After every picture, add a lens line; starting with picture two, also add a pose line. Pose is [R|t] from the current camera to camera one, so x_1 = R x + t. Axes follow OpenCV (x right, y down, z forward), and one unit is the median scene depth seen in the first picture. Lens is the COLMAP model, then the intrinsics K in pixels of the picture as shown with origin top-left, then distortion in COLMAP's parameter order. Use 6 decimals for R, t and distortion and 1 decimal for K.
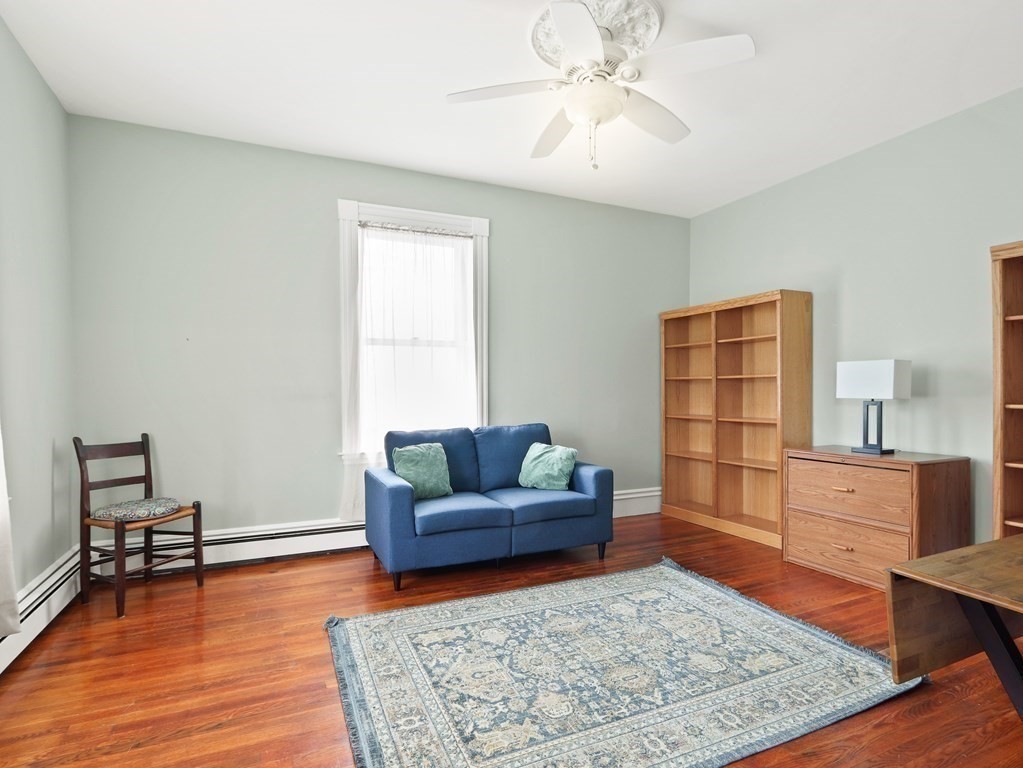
lens RADIAL K [[533.4, 0, 504.2], [0, 533.4, 390.4], [0, 0, 1]] dist [0.000209, 0.000169]
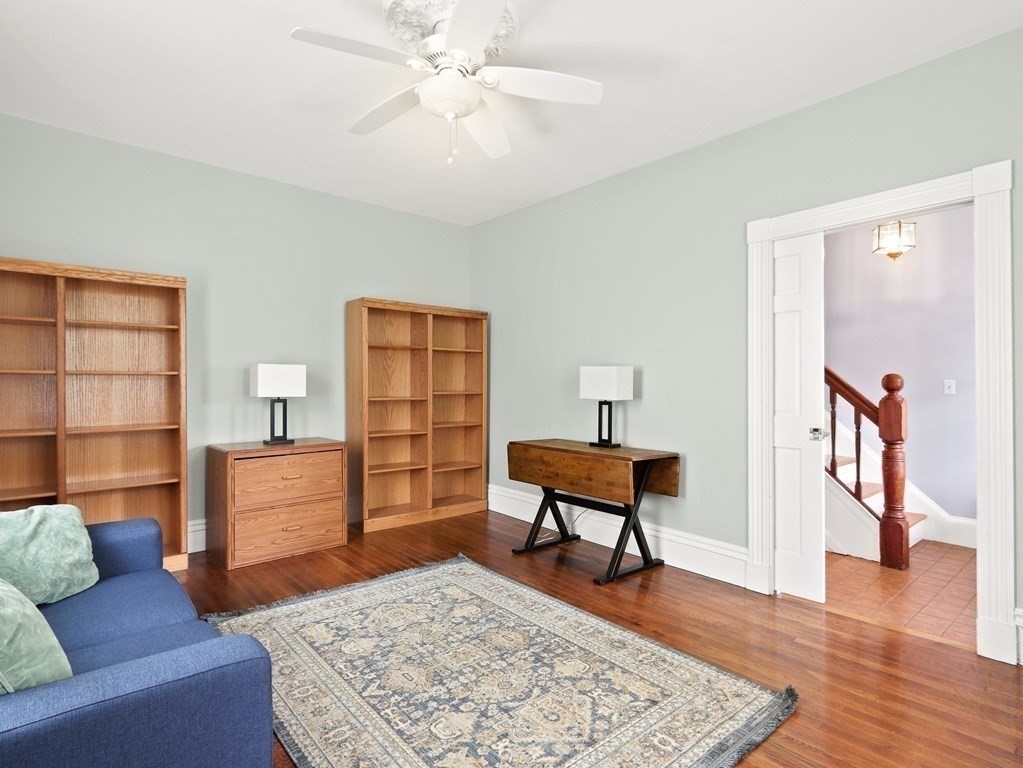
lens RADIAL K [[533.4, 0, 503.1], [0, 533.4, 381.8], [0, 0, 1]] dist [0.000209, 0.000169]
pose [[-0.282963, 0.011213, 0.959065, -0.778323], [0.006261, 0.999932, -0.009843, -0.004330], [-0.959110, 0.003220, -0.283014, 1.187473]]
